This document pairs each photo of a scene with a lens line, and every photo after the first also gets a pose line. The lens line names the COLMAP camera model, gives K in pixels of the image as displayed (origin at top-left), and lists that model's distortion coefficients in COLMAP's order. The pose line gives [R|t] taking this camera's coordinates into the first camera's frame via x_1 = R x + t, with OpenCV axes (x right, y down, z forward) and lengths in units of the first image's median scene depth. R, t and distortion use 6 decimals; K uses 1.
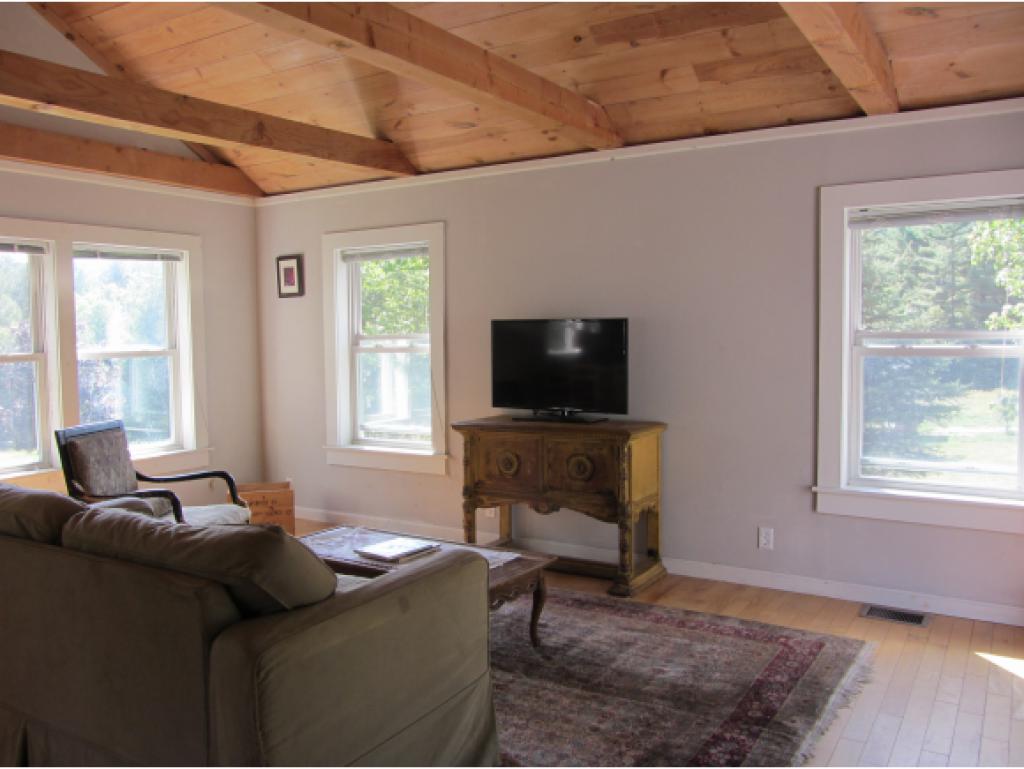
lens RADIAL K [[867.3, 0, 518.3], [0, 867.3, 370.7], [0, 0, 1]] dist [-0.030846, 0.009412]
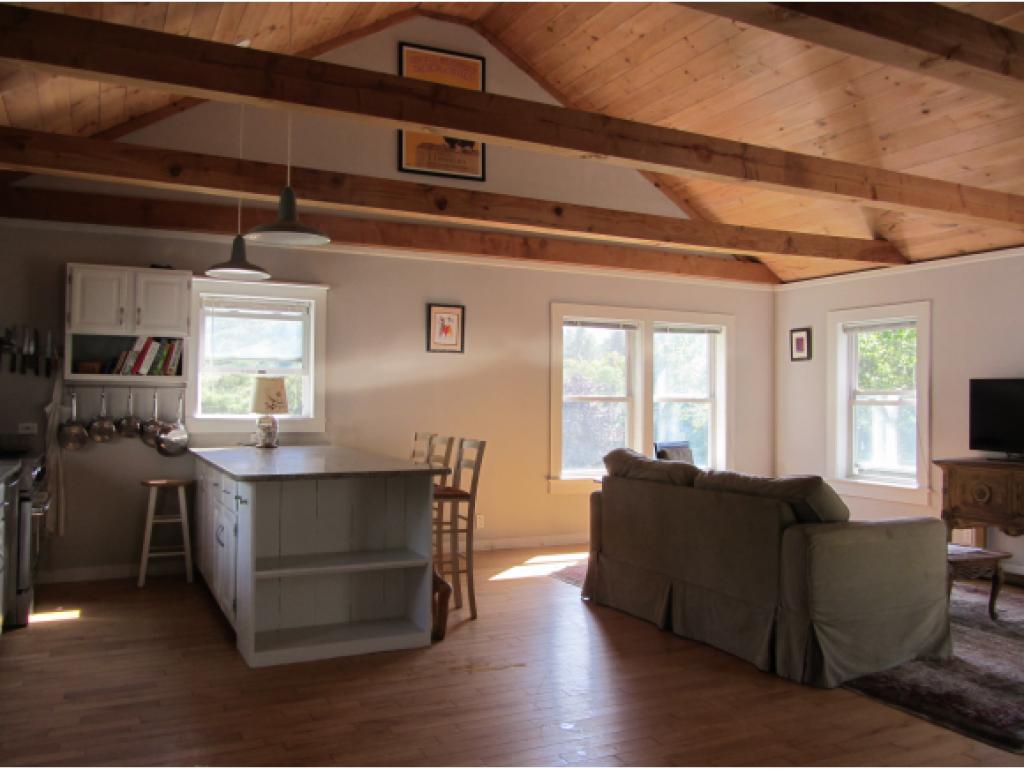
lens RADIAL K [[867.3, 0, 518.3], [0, 867.3, 370.7], [0, 0, 1]] dist [-0.030846, 0.009412]
pose [[0.855670, 0.009247, -0.517440, 0.052111], [-0.049894, 0.996657, -0.064698, 0.041010], [0.515111, 0.081178, 0.853270, -0.376191]]
